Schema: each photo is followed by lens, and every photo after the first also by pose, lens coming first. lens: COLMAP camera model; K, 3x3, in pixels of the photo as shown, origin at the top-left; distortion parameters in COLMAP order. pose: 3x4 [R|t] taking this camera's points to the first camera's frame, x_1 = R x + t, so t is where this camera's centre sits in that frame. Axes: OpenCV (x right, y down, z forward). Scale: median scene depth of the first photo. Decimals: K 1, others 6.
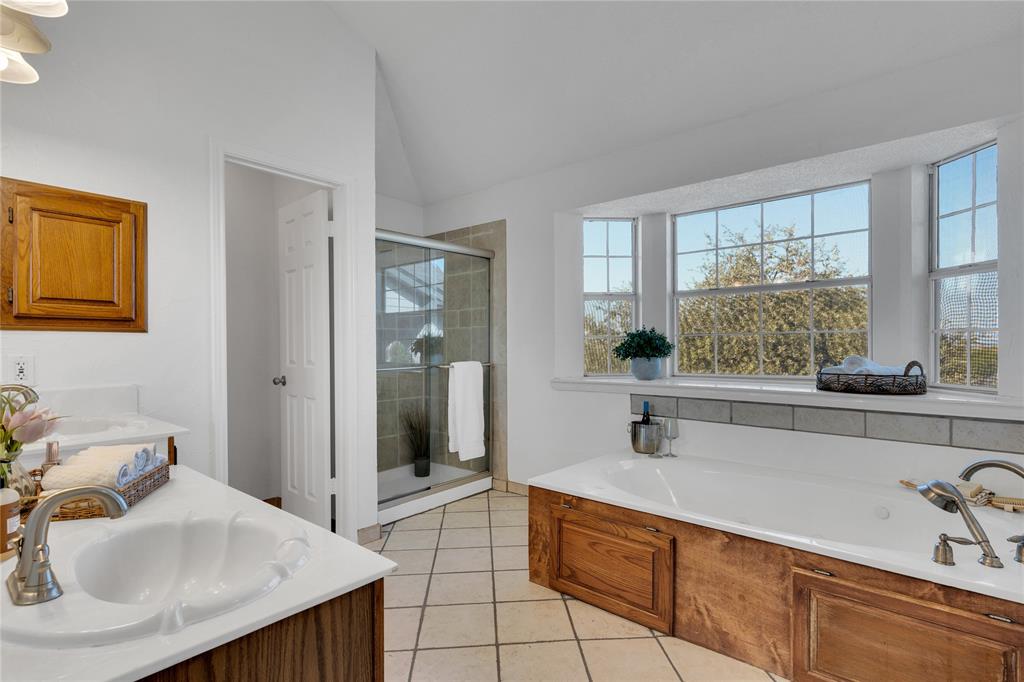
lens RADIAL K [[489.8, 0, 513.2], [0, 489.8, 345.1], [0, 0, 1]] dist [0.001640, 0.000264]
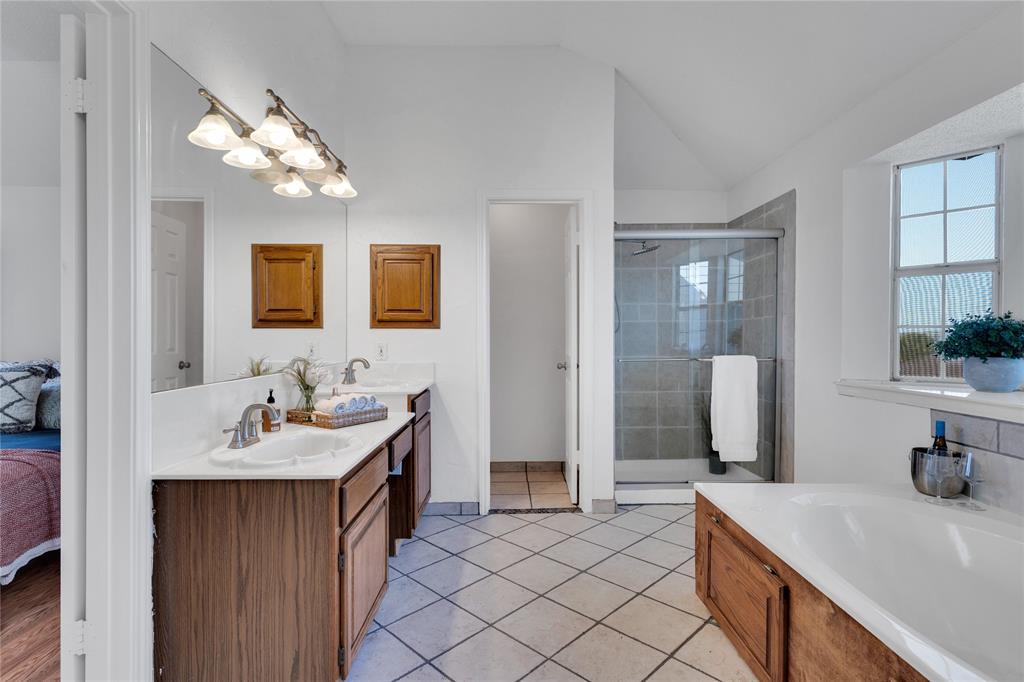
lens RADIAL K [[482.7, 0, 512.0], [0, 482.7, 341.0], [0, 0, 1]] dist [-0.004544, -0.000518]
pose [[0.670354, 0.009645, -0.741978, 0.364140], [-0.002885, 0.999942, 0.010392, -0.002342], [0.742036, -0.004826, 0.670343, 0.102263]]
